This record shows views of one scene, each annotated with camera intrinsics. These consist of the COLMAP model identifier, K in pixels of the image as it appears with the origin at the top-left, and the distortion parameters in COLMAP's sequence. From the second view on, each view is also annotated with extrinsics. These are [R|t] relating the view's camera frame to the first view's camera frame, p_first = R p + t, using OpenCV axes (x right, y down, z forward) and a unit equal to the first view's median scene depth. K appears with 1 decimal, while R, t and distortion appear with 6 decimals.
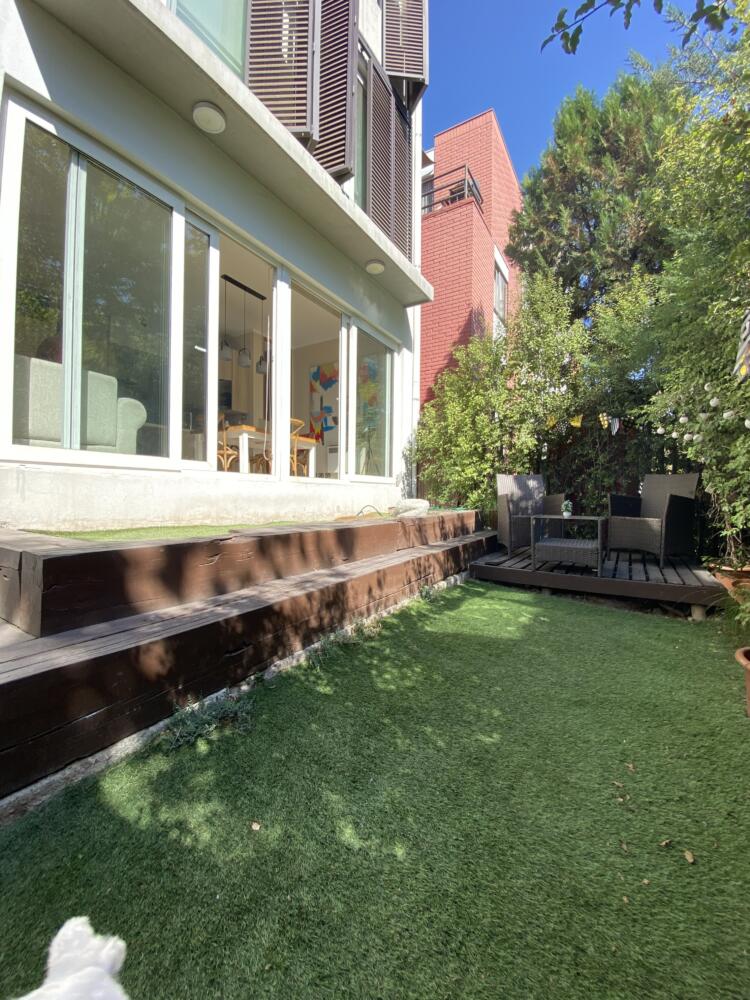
lens RADIAL K [[405.8, 0, 376.6], [0, 405.8, 500.8], [0, 0, 1]] dist [0.005314, -0.015355]
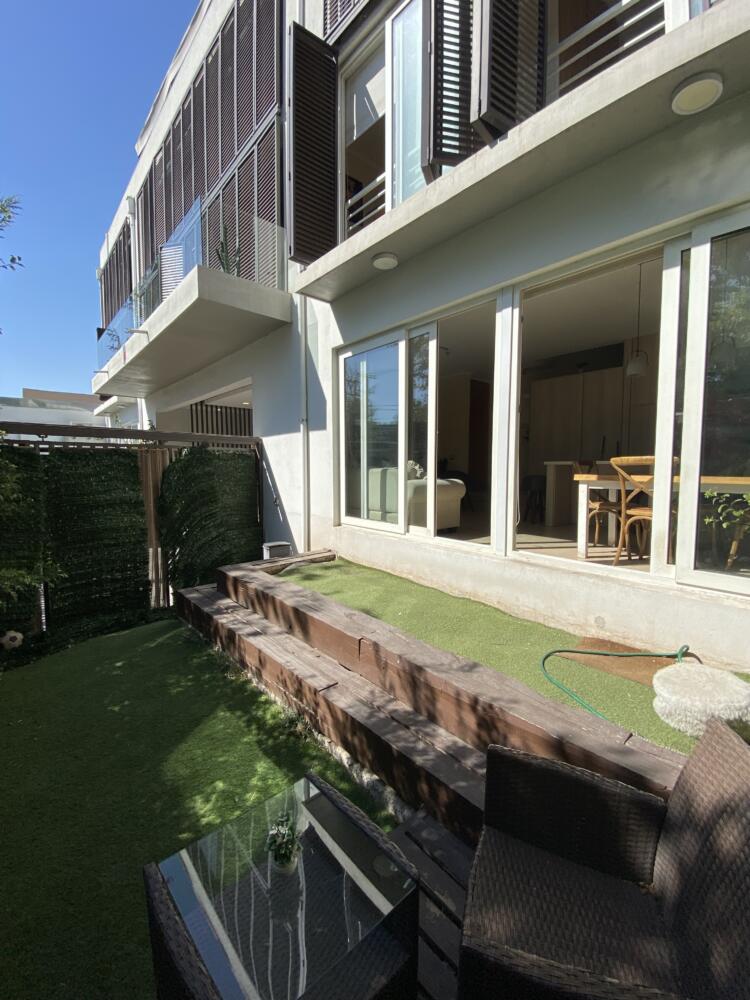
lens RADIAL K [[405.8, 0, 377.0], [0, 405.8, 495.0], [0, 0, 1]] dist [0.005314, -0.015355]
pose [[-0.294657, 0.057983, -0.953842, 0.757501], [-0.013074, 0.997819, 0.064695, -0.269545], [0.955514, 0.031533, -0.293256, 1.215416]]
